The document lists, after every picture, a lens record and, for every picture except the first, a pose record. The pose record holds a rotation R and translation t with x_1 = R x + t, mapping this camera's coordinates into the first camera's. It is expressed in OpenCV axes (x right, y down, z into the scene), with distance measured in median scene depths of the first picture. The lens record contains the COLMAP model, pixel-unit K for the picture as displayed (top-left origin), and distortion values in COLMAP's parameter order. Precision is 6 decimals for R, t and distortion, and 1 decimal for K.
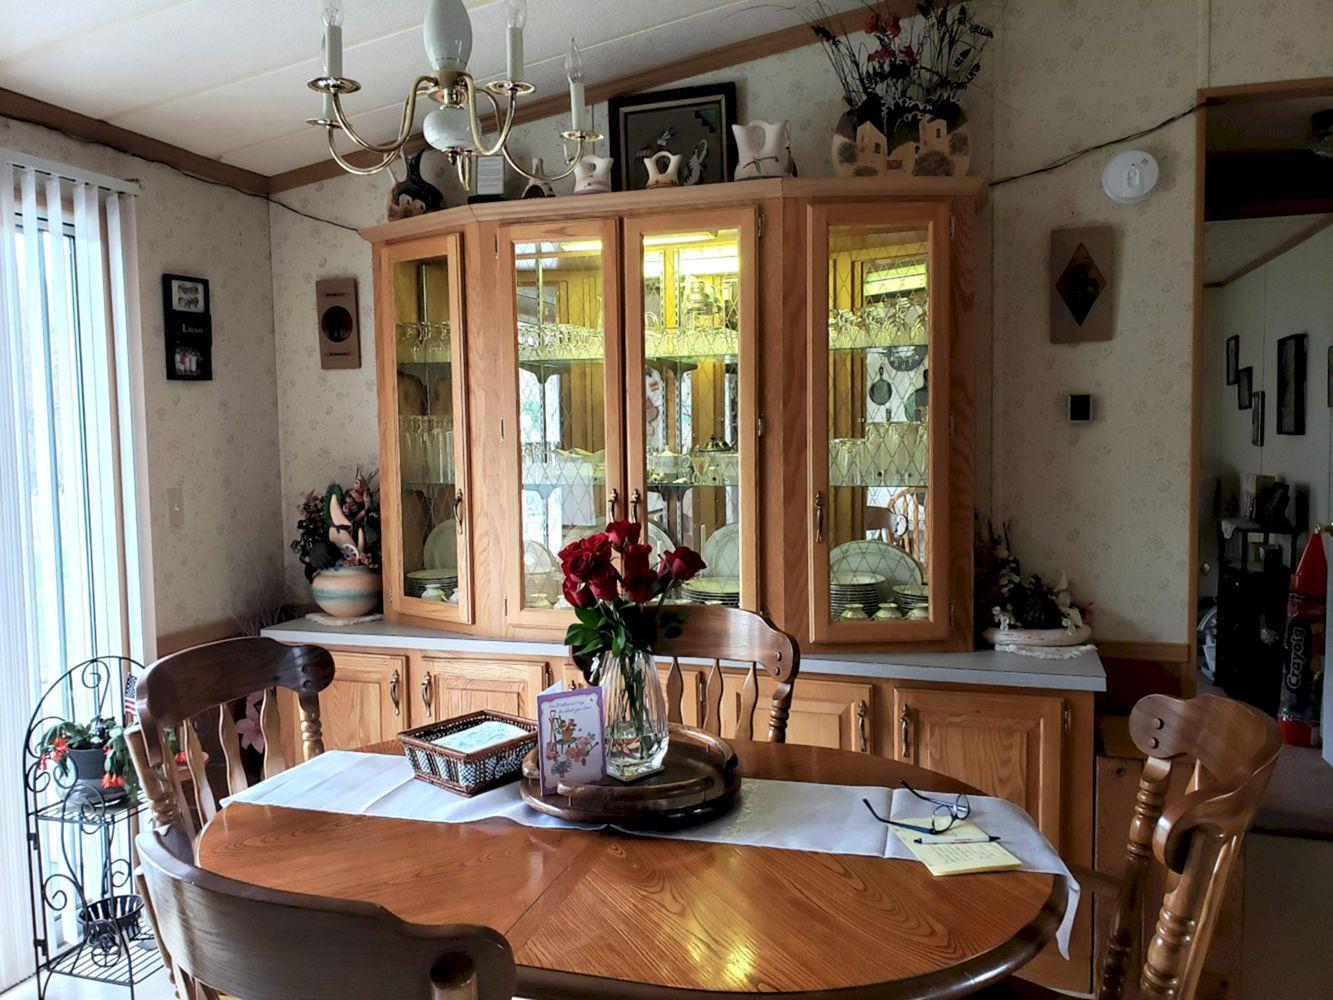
lens RADIAL K [[1031.7, 0, 666.5], [0, 1031.7, 475.4], [0, 0, 1]] dist [0.008817, 0.003779]
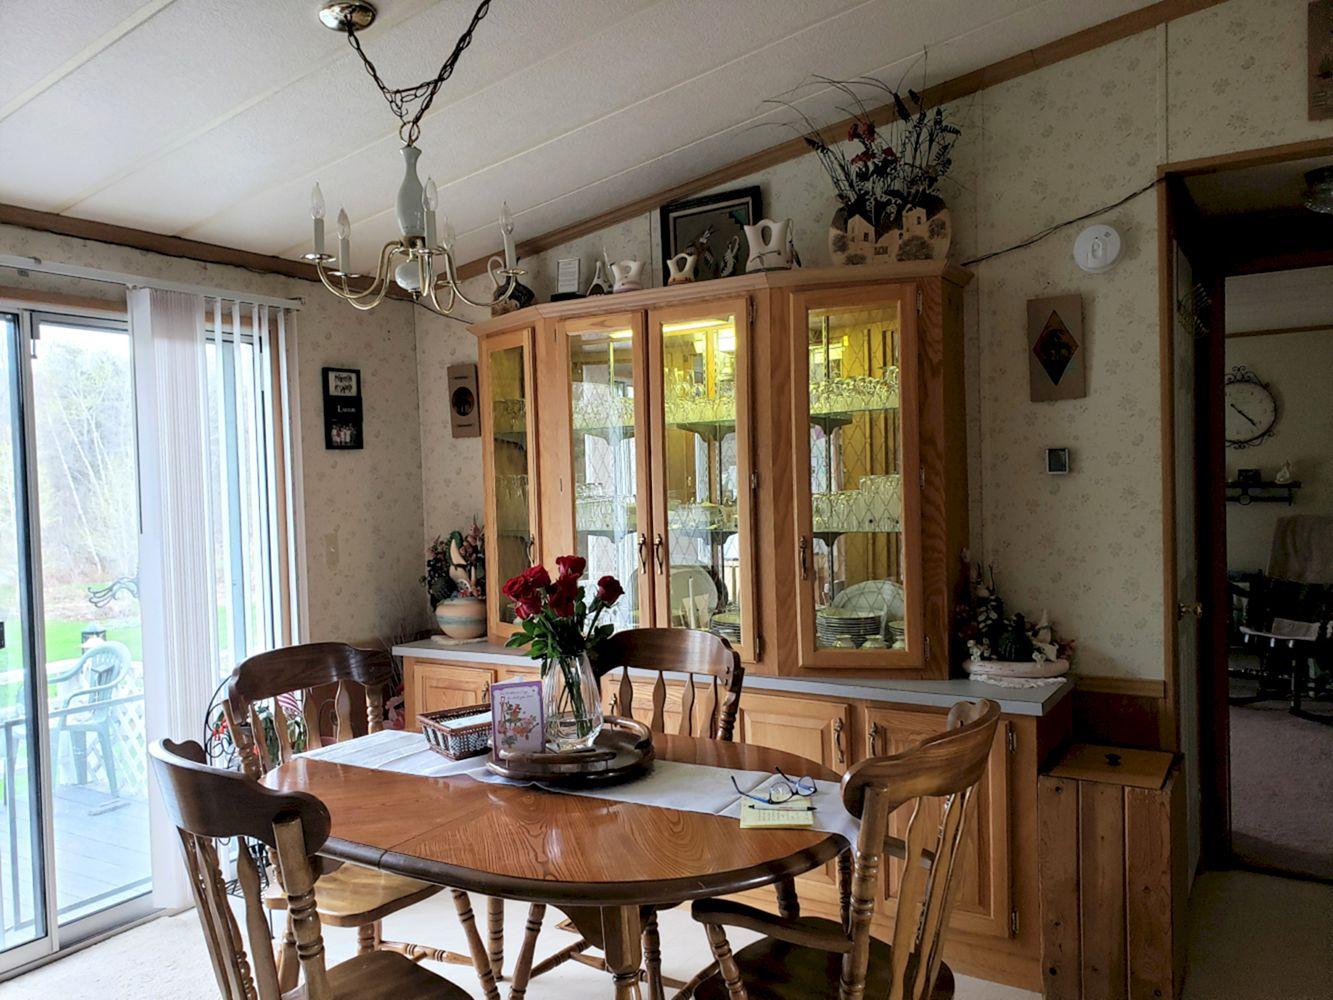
lens RADIAL K [[1024.8, 0, 666.5], [0, 1024.8, 500.0], [0, 0, 1]] dist [0.062076, -0.120335]
pose [[0.970646, -0.007079, -0.240407, 0.263669], [0.000754, 0.999651, -0.026388, 0.005080], [0.240510, 0.025432, 0.970313, -0.157635]]
